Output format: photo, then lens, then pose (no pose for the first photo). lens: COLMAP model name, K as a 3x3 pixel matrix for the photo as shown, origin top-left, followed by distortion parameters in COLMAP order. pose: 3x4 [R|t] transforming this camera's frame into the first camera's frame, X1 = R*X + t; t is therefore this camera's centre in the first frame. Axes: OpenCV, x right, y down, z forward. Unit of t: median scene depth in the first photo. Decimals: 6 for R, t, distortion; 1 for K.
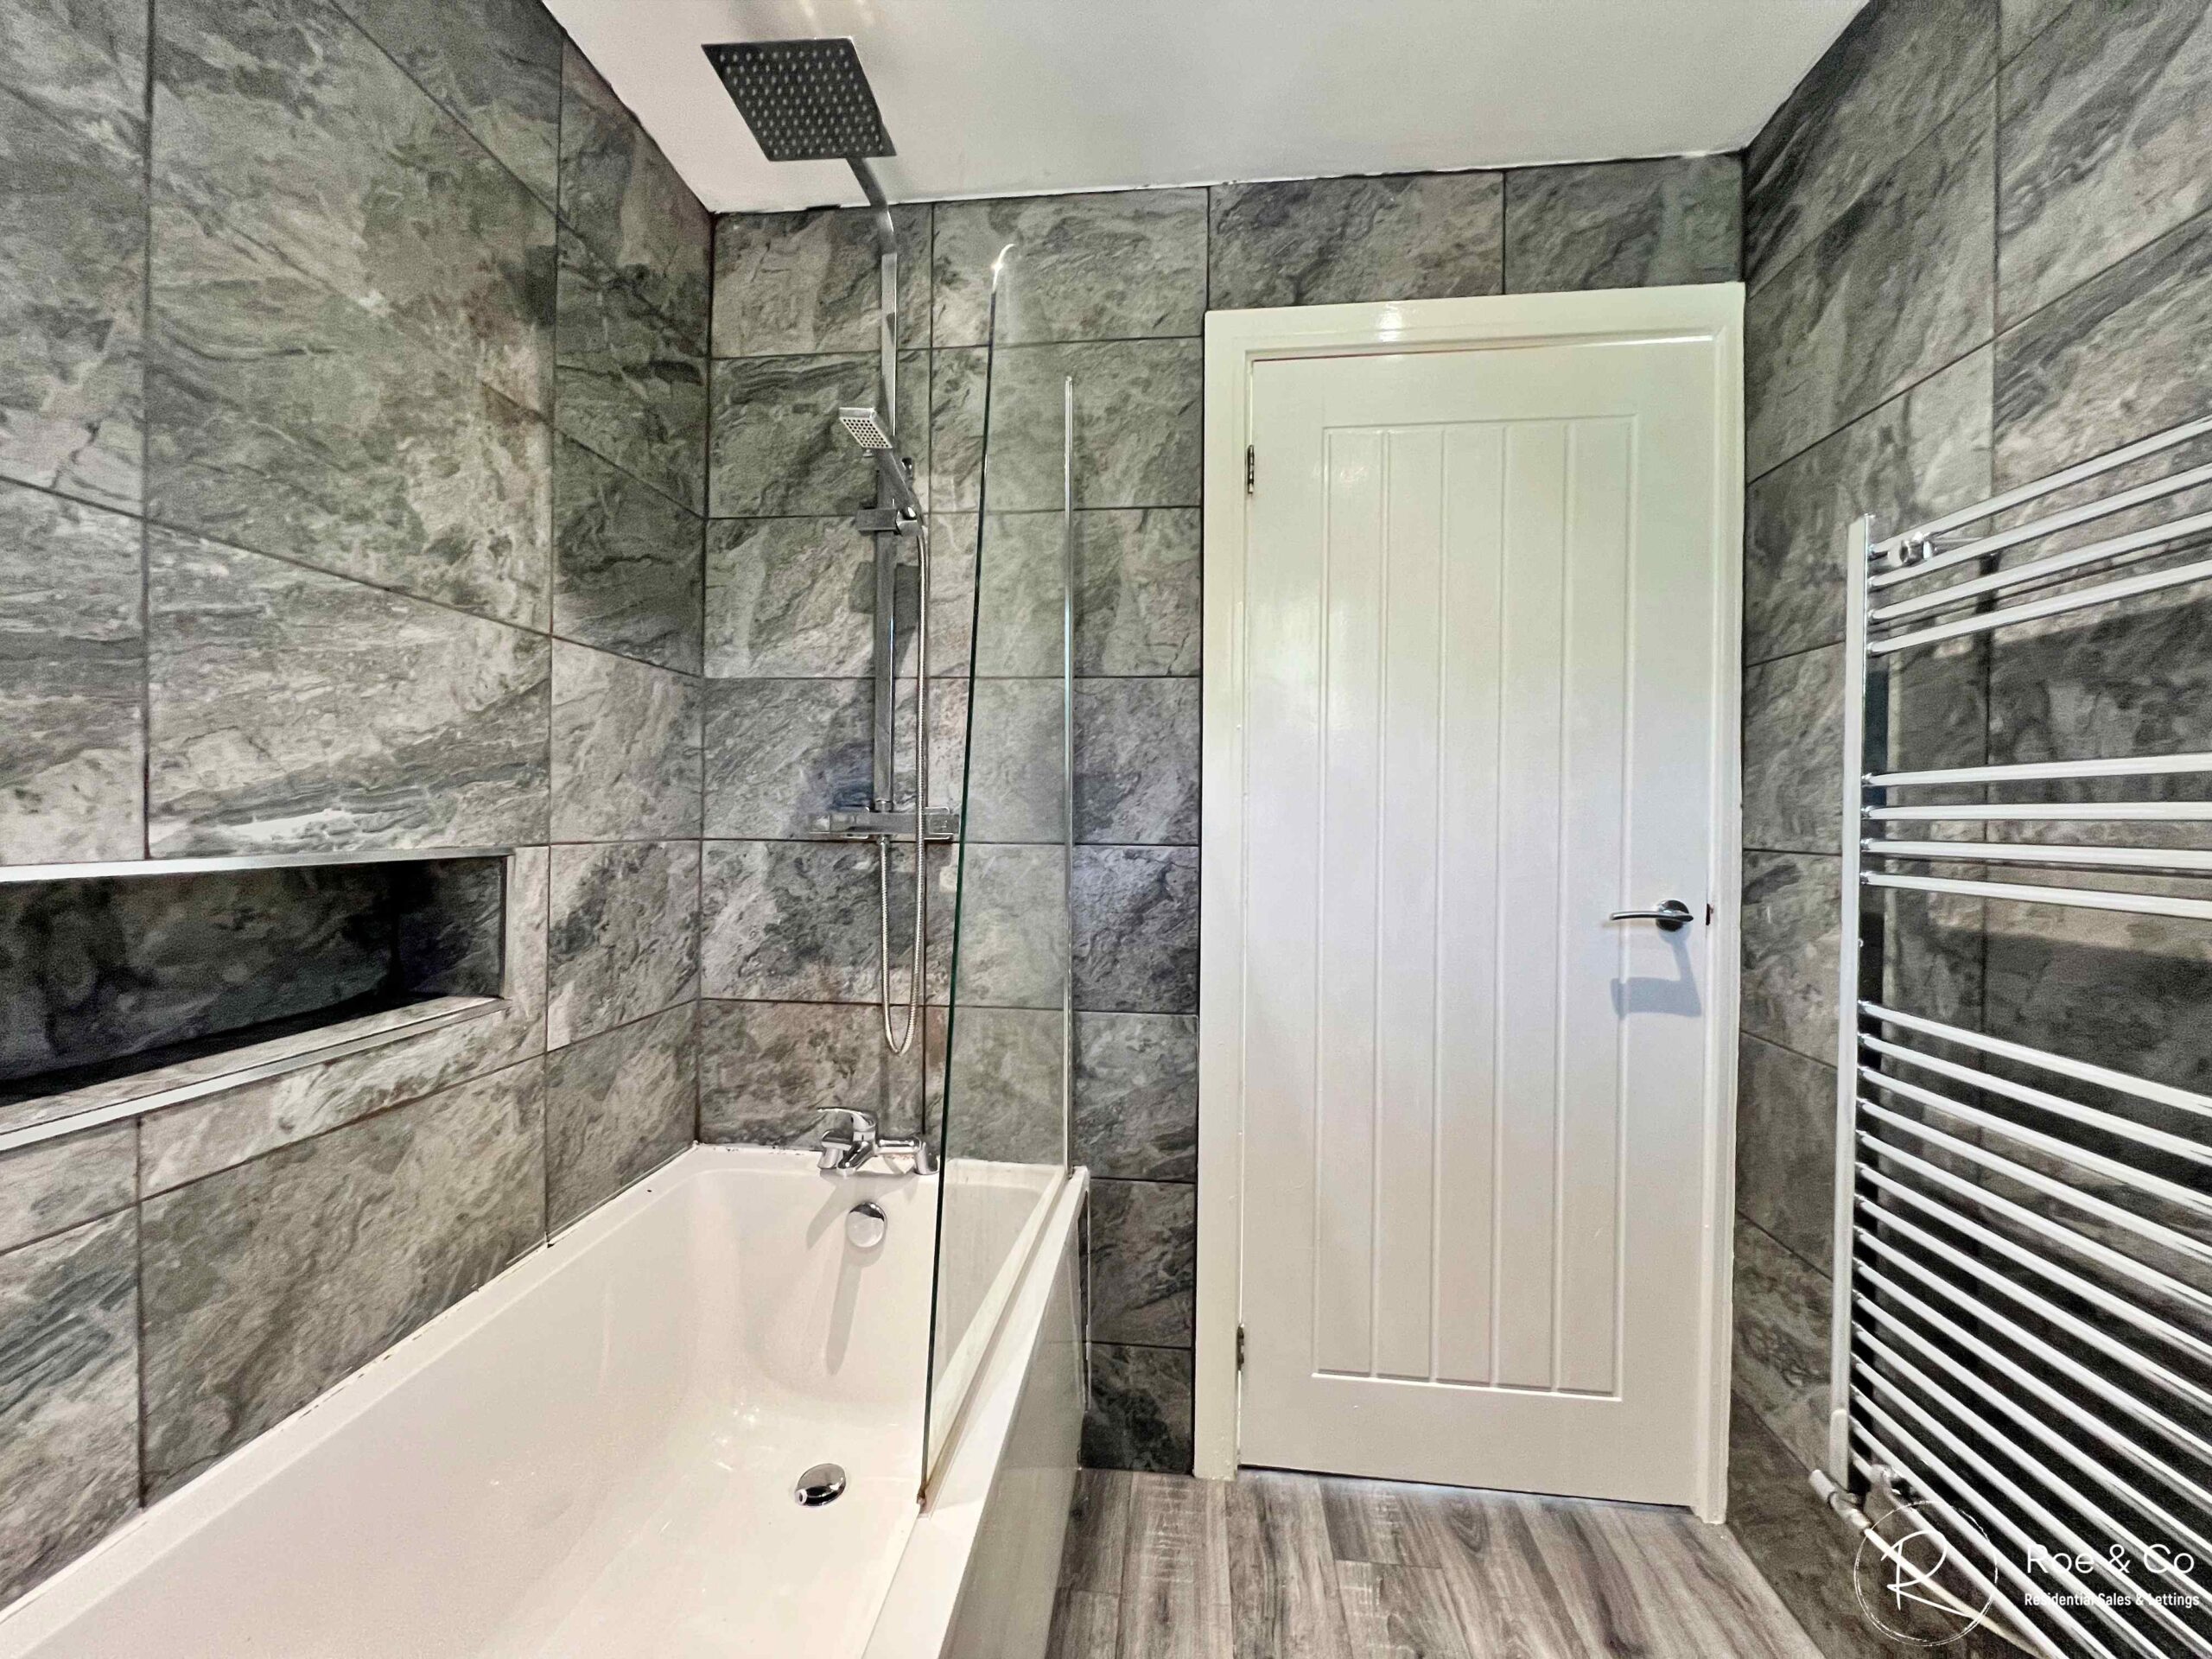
lens RADIAL K [[884.4, 0, 1098.6], [0, 884.4, 825.8], [0, 0, 1]] dist [-0.001989, 0.000131]
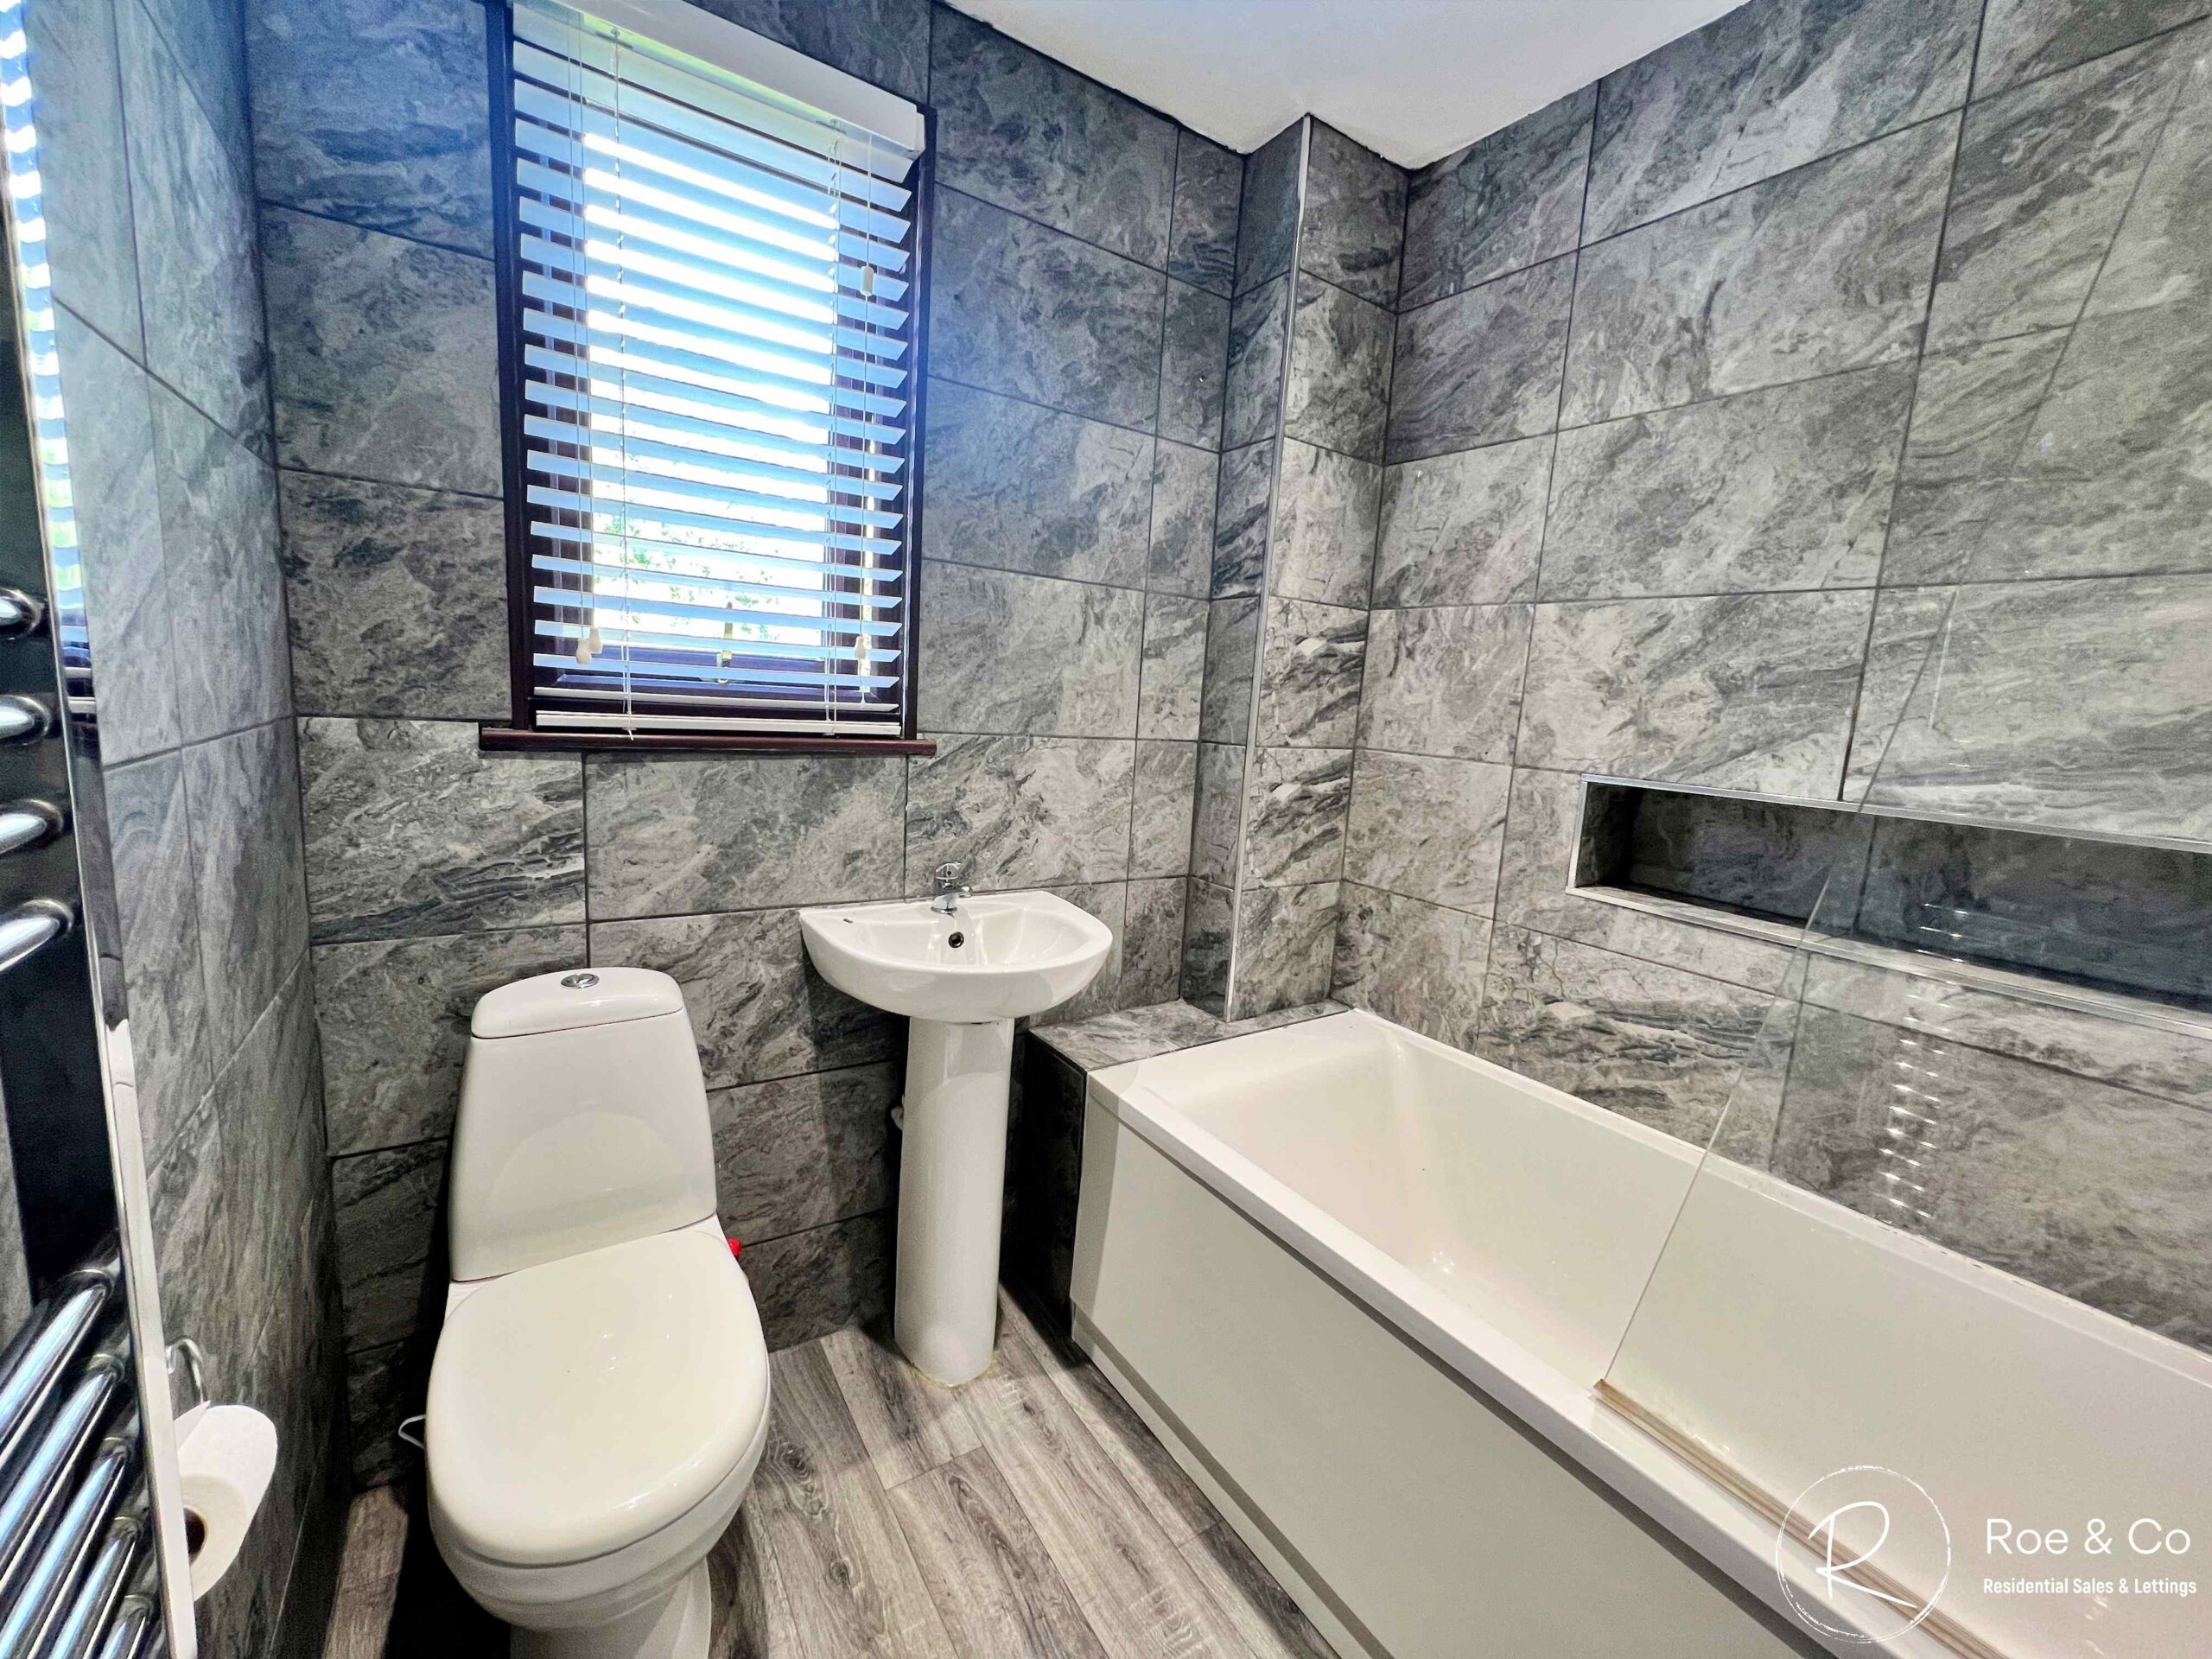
lens RADIAL K [[884.4, 0, 1098.6], [0, 884.4, 825.8], [0, 0, 1]] dist [-0.001989, 0.000131]
pose [[-0.777403, 0.038034, -0.627852, 0.921386], [-0.073036, 0.985960, 0.150160, -0.056189], [0.624749, 0.162591, -0.763710, 1.277819]]
